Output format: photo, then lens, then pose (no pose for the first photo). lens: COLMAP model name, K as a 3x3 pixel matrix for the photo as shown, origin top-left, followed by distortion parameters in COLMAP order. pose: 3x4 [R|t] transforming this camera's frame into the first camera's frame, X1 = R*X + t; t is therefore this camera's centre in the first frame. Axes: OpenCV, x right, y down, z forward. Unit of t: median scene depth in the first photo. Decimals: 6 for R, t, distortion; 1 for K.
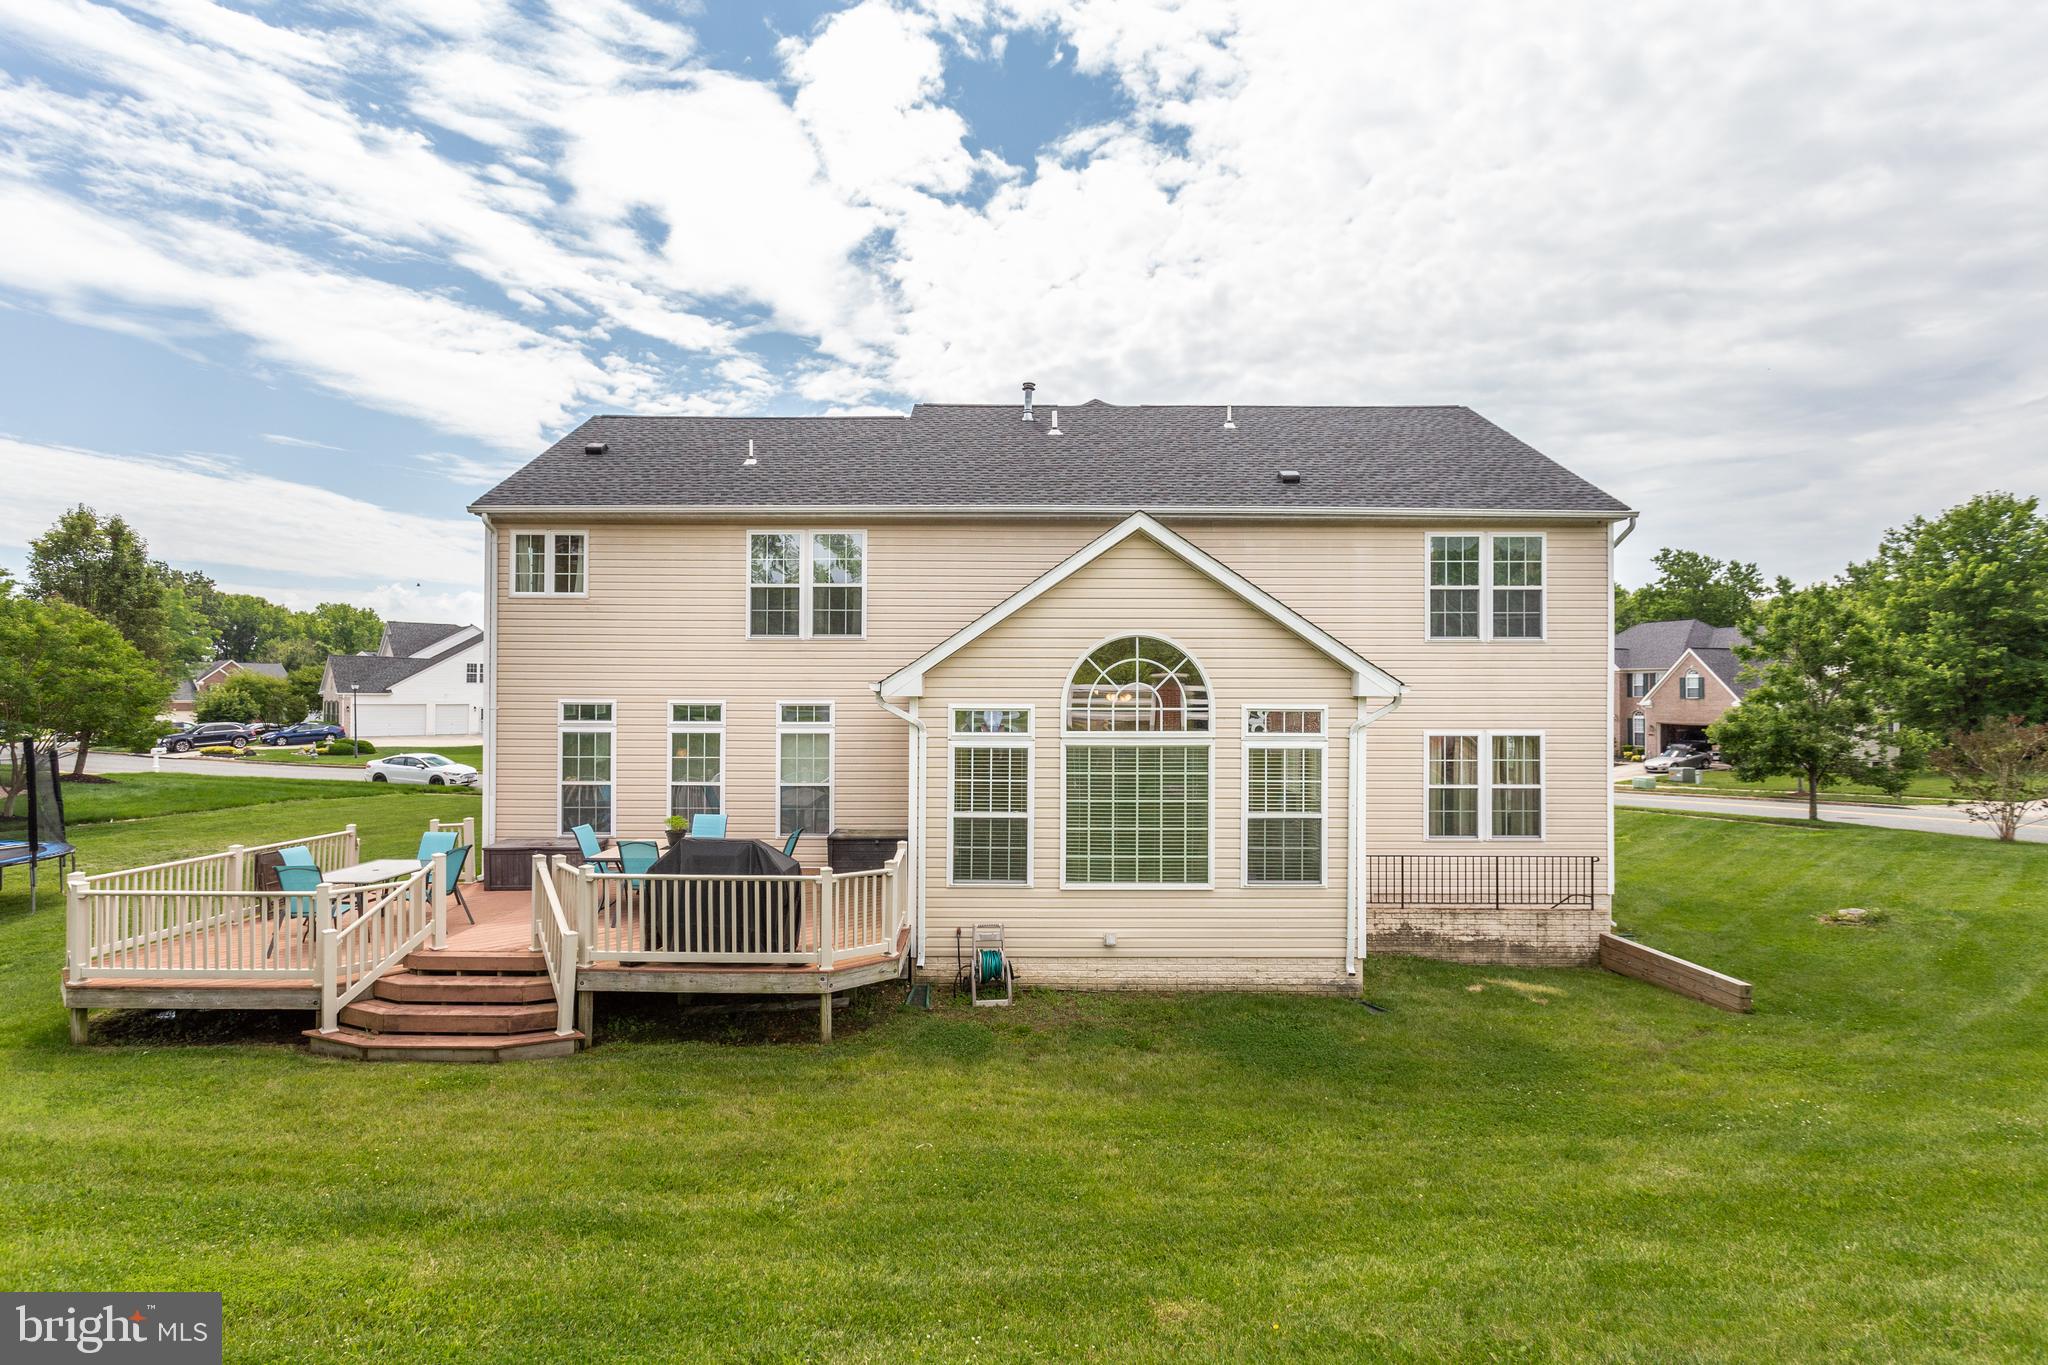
lens RADIAL K [[1005.2, 0, 1082.1], [0, 1005.2, 686.9], [0, 0, 1]] dist [-0.001537, 0.005195]
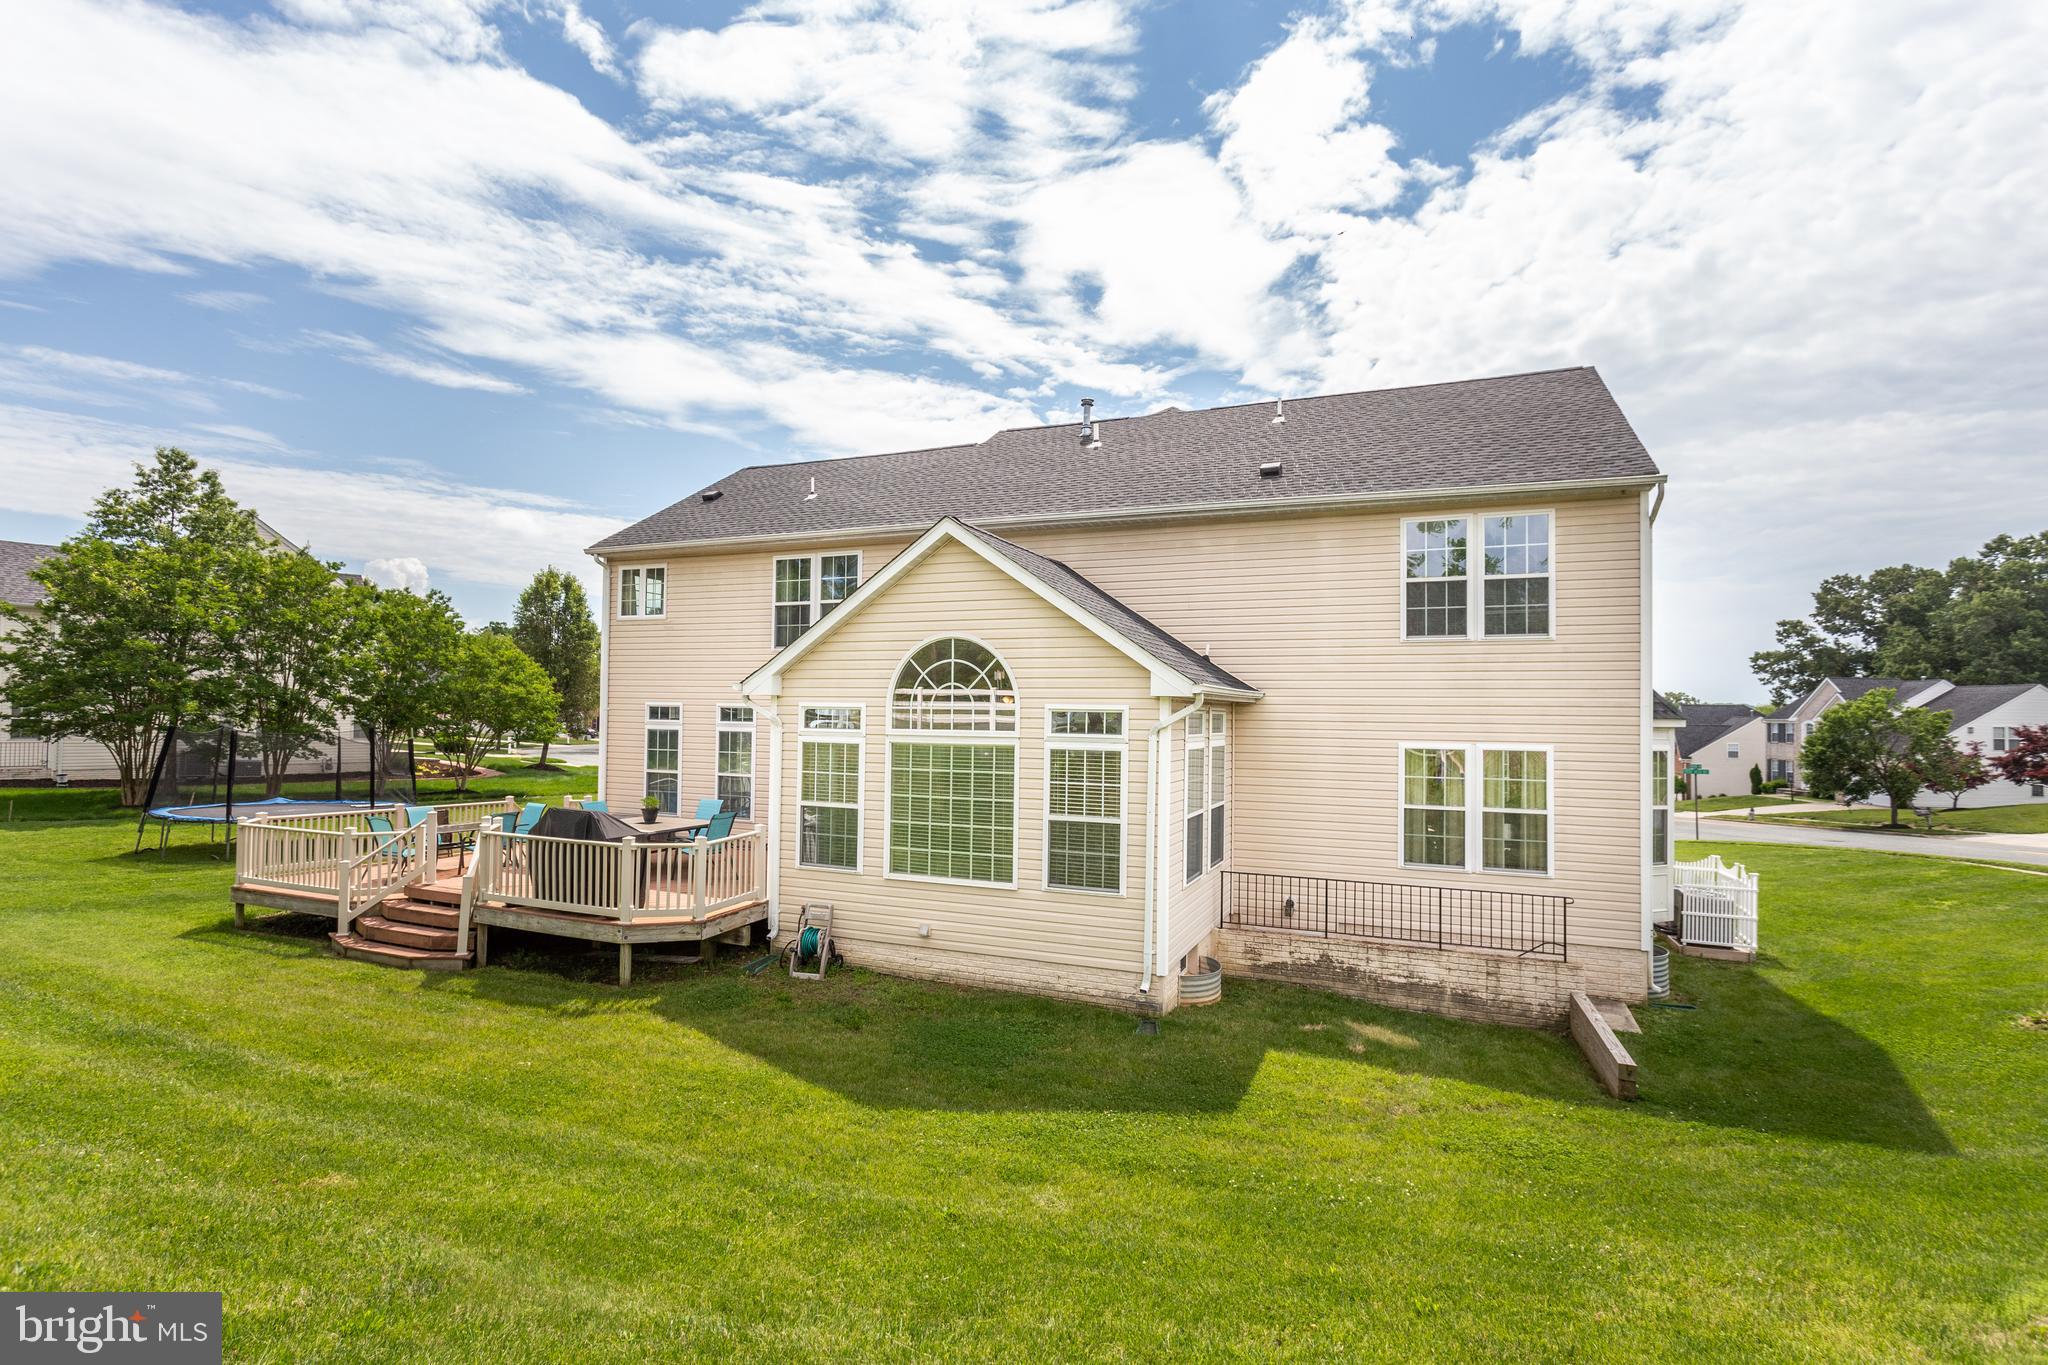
lens RADIAL K [[1005.2, 0, 1082.1], [0, 1005.2, 686.9], [0, 0, 1]] dist [-0.001537, 0.005195]
pose [[0.918438, -0.002476, -0.395558, 0.581986], [-0.006943, 0.999725, -0.022379, 0.022024], [0.395505, 0.023300, 0.918168, 0.104124]]
